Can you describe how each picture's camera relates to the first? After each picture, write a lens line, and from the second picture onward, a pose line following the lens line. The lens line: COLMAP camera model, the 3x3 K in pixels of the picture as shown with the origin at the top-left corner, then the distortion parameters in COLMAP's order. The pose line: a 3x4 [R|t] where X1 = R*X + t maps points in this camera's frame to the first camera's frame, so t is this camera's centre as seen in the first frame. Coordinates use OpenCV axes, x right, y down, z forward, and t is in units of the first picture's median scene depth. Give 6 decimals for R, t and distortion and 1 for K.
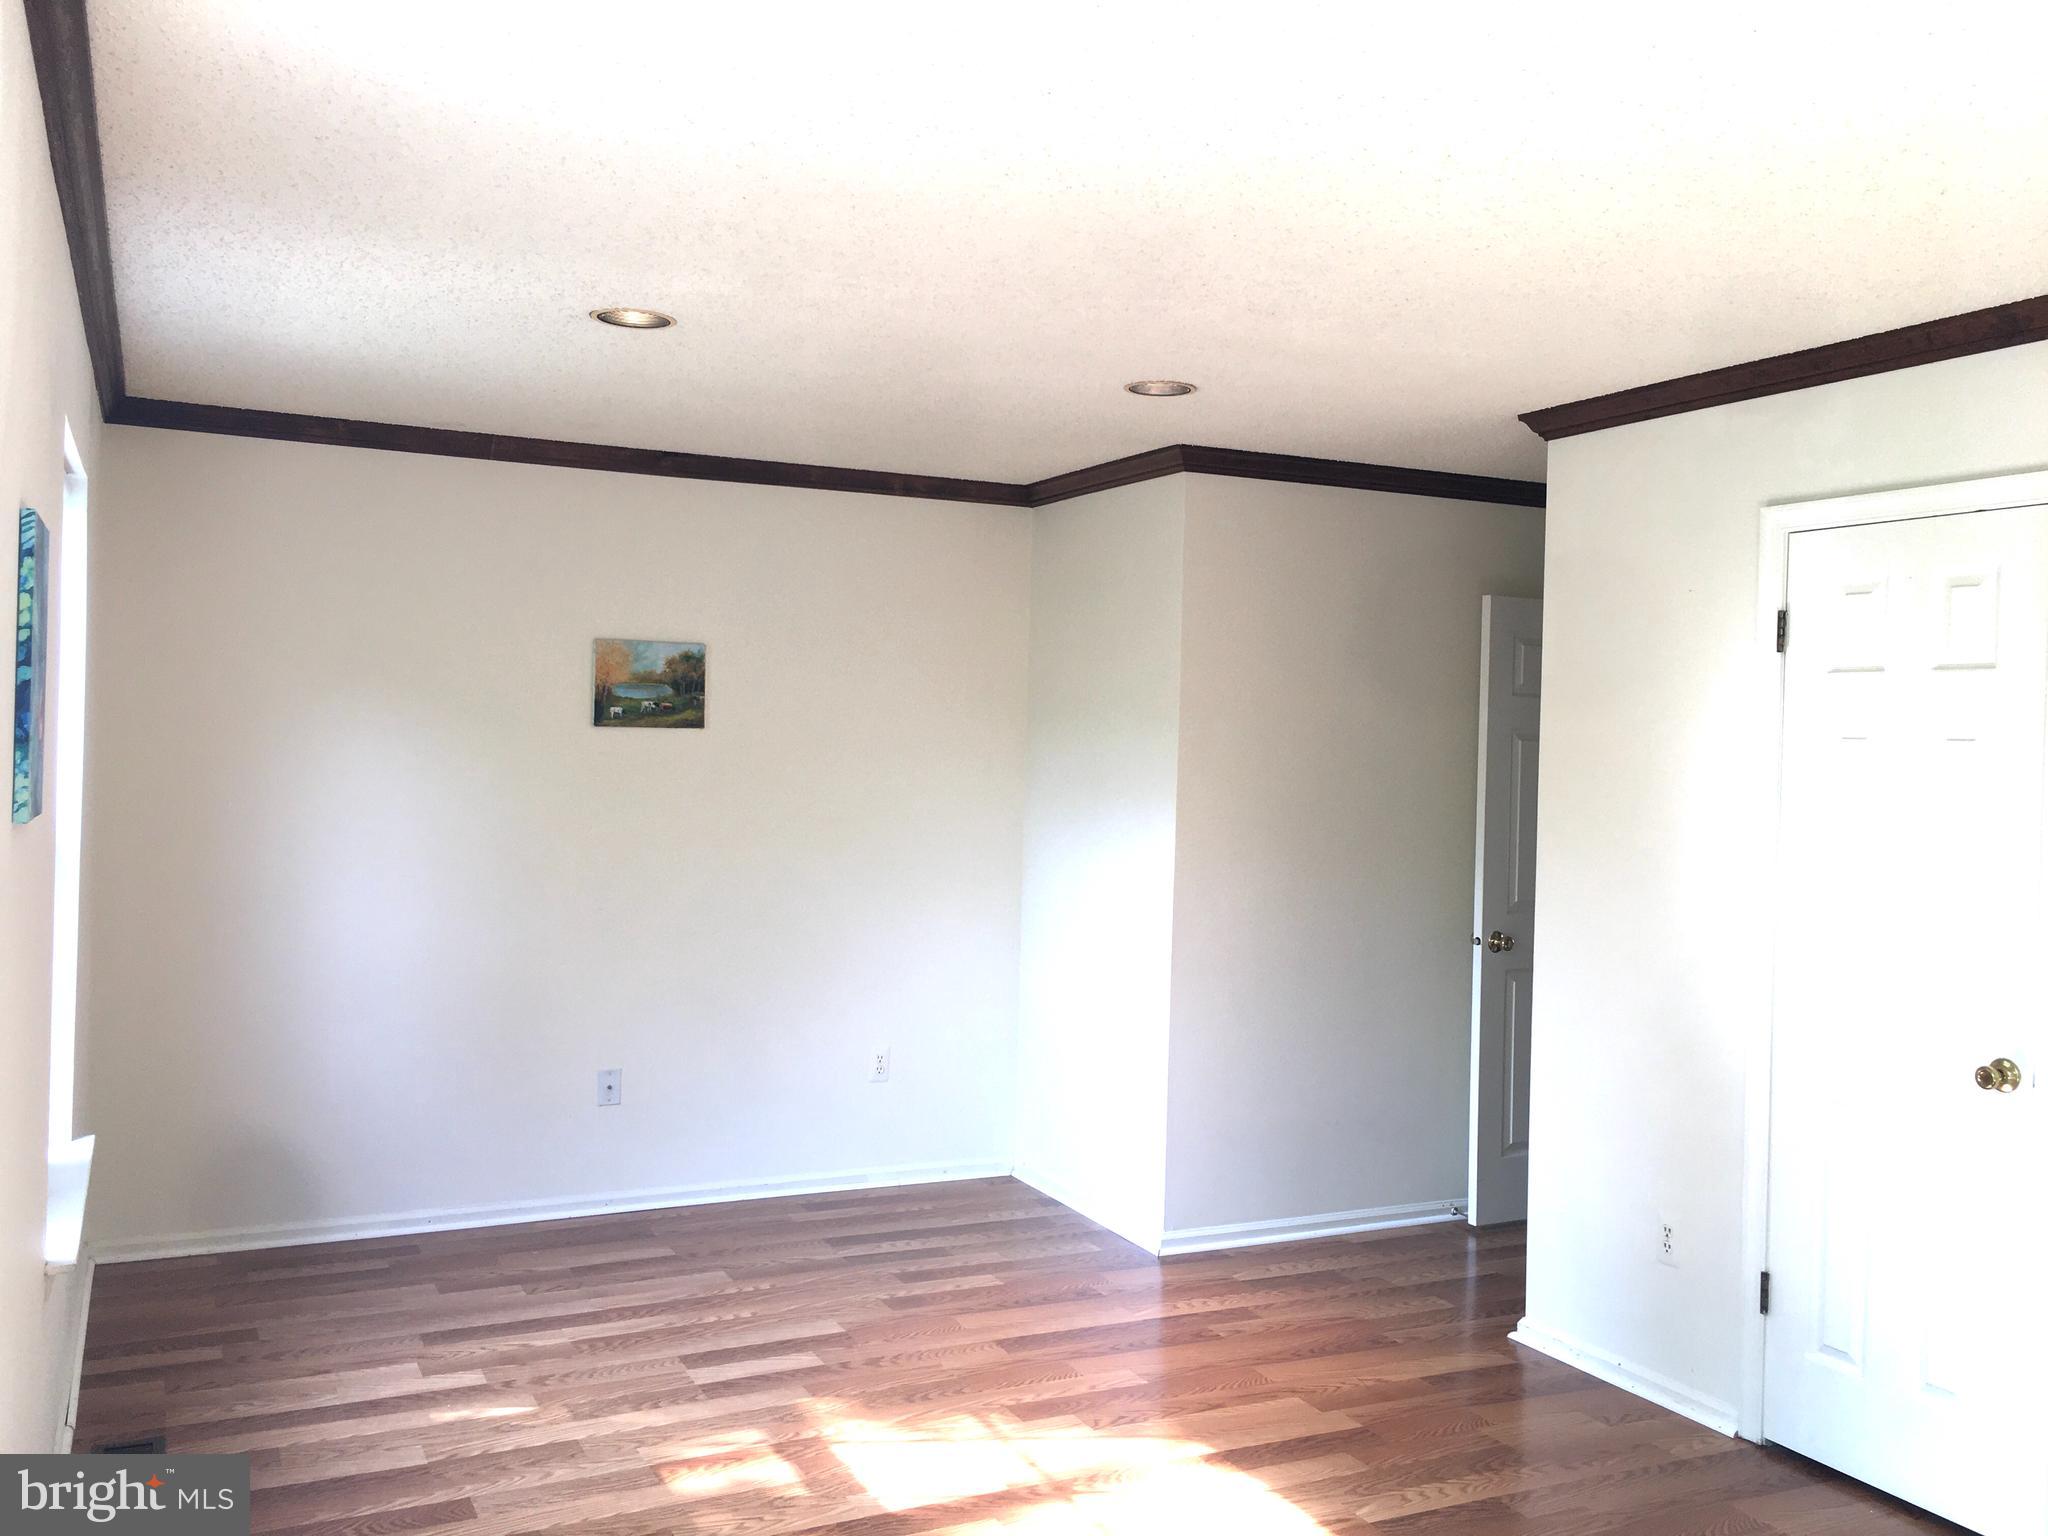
lens RADIAL K [[1766.4, 0, 1017.8], [0, 1766.4, 741.5], [0, 0, 1]] dist [0.082605, -0.102791]
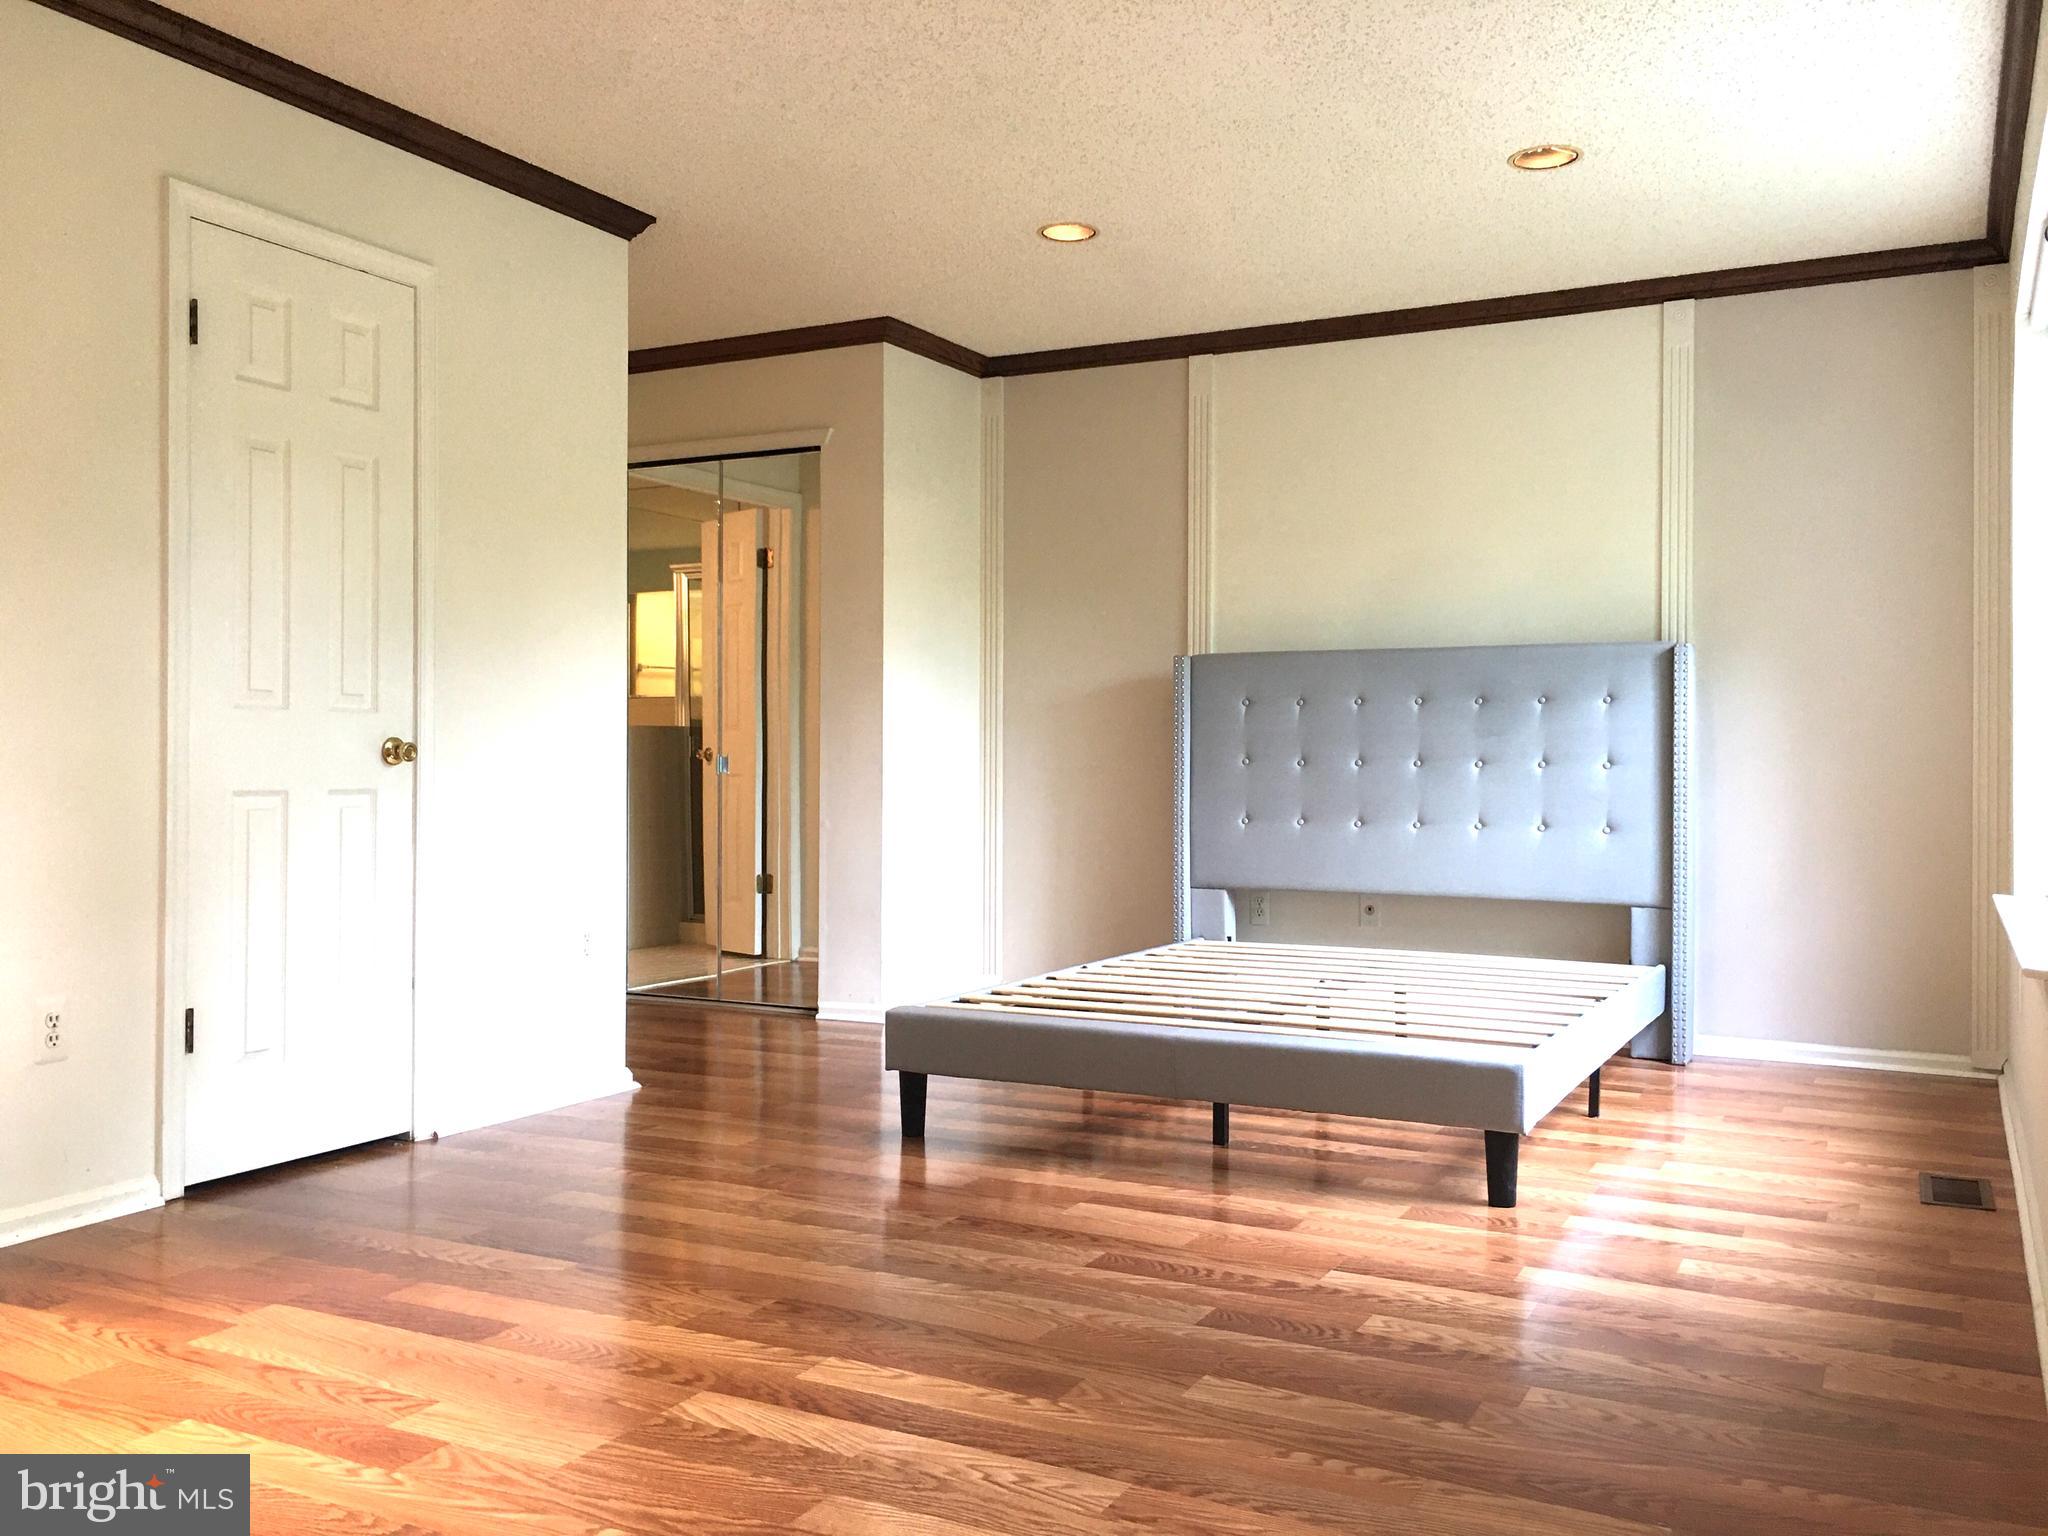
lens RADIAL K [[1766.4, 0, 1017.8], [0, 1766.4, 741.5], [0, 0, 1]] dist [0.082605, -0.102791]
pose [[-0.591999, -0.022422, 0.805627, -0.559473], [-0.019184, 0.999722, 0.013727, 0.130361], [-0.805711, -0.007329, -0.592264, 1.153013]]
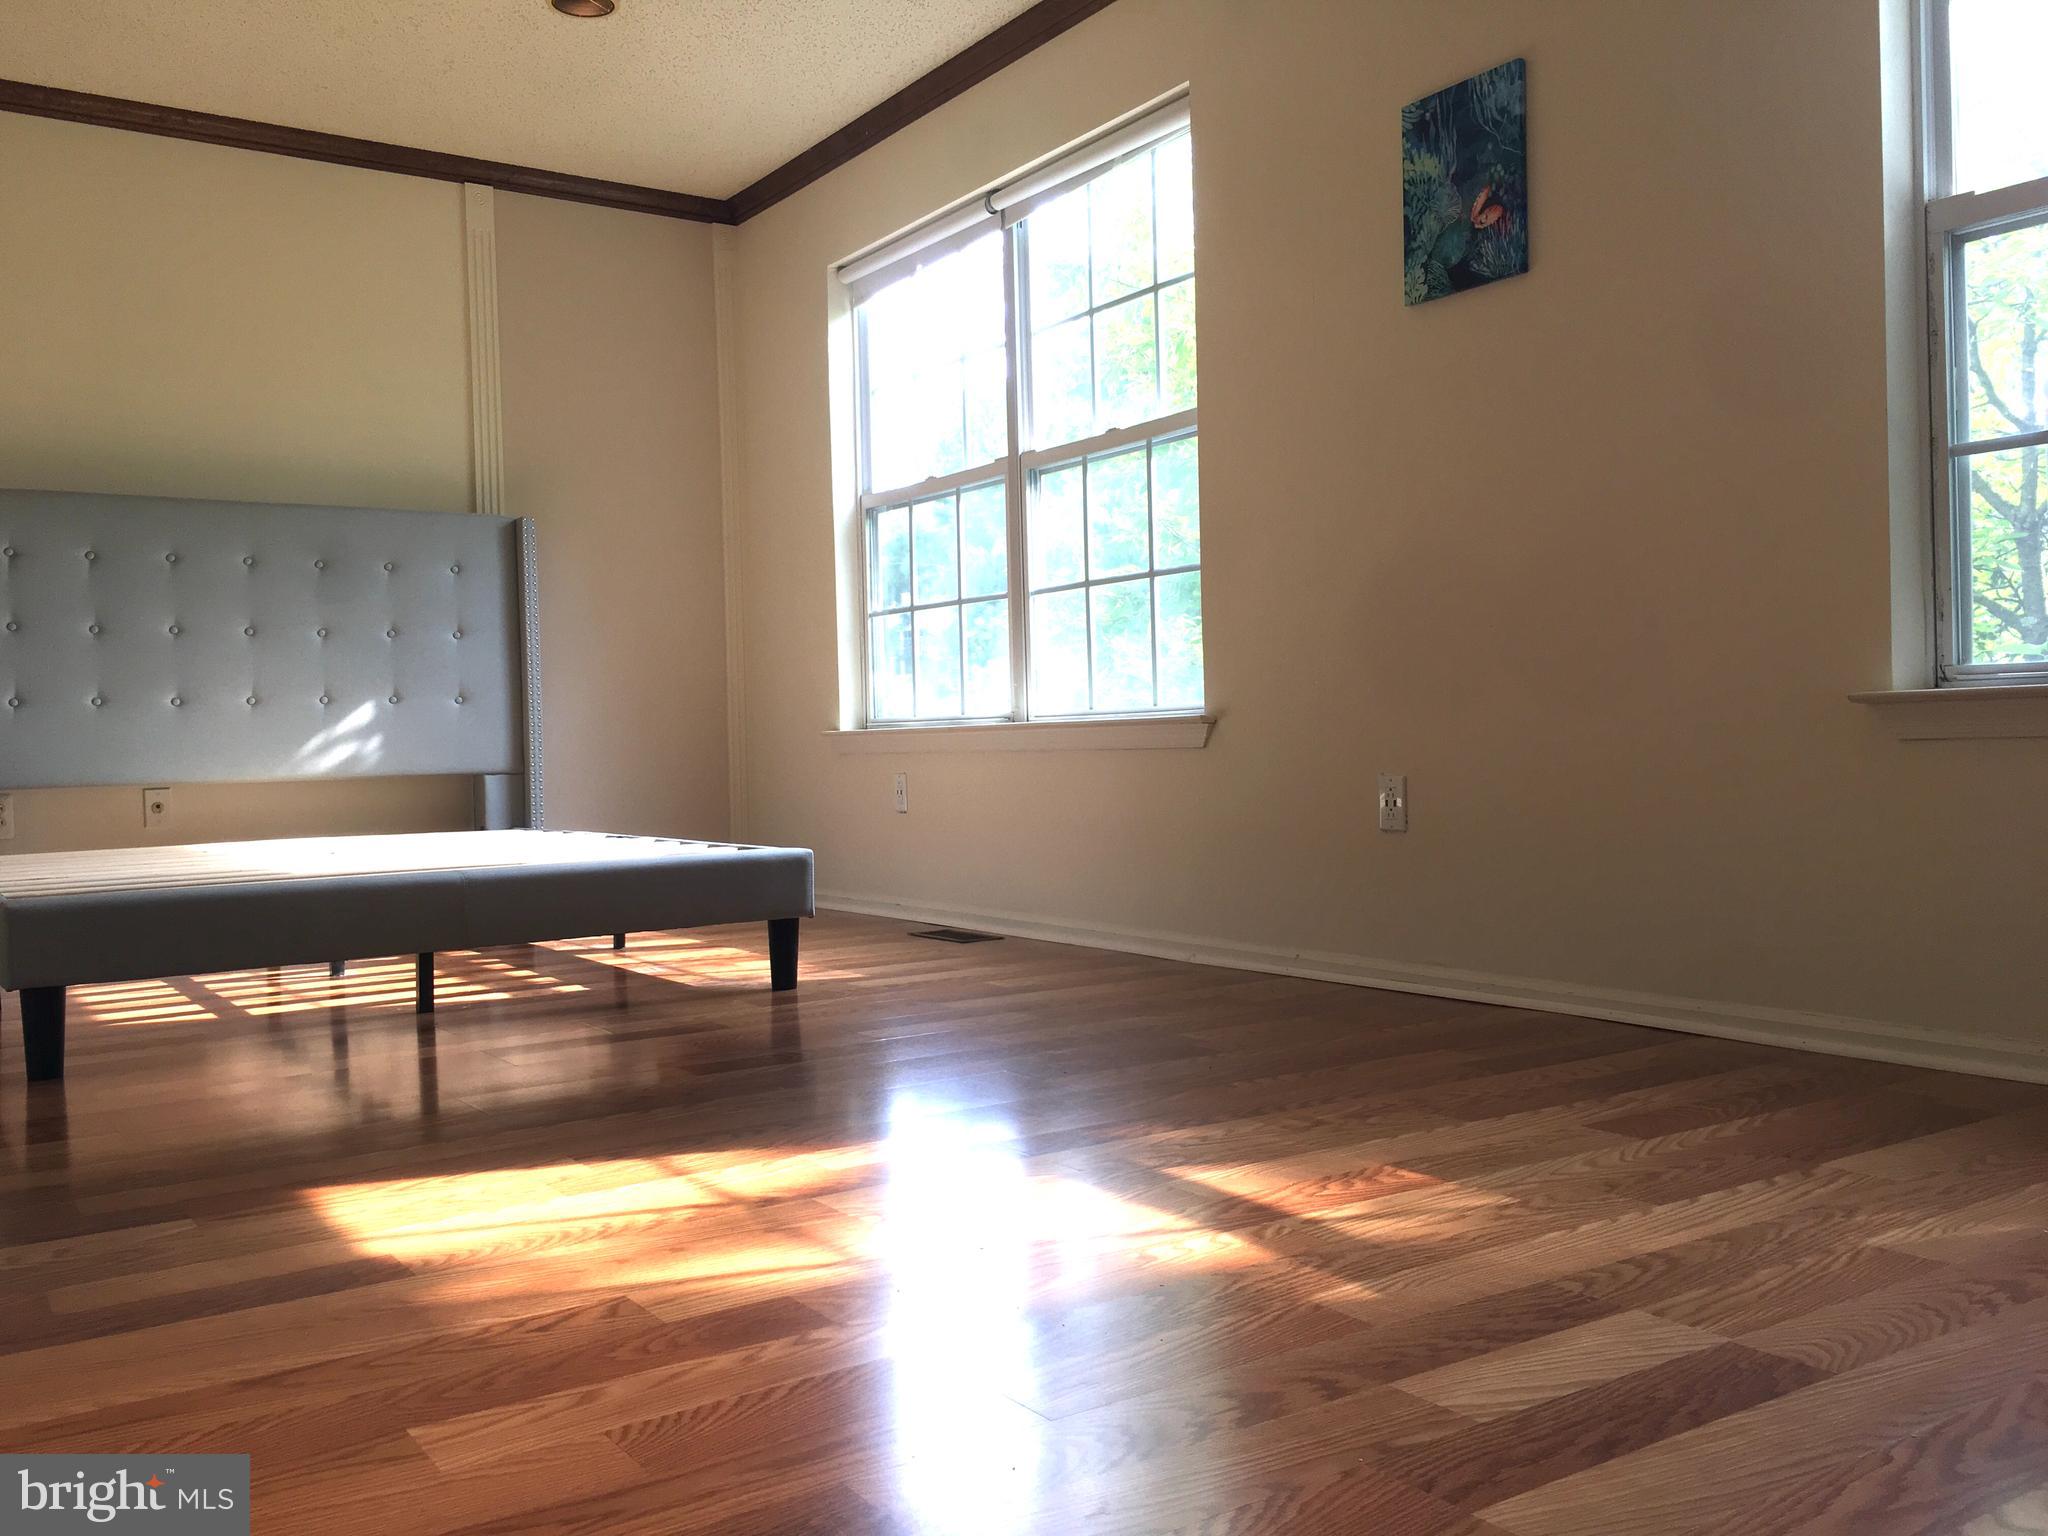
lens RADIAL K [[1766.4, 0, 1017.8], [0, 1766.4, 741.5], [0, 0, 1]] dist [0.082605, -0.102791]
pose [[-0.990588, -0.003231, -0.136836, 0.007256], [-0.002754, 0.999989, -0.003669, 0.238529], [0.136847, -0.003258, -0.990587, 1.373005]]
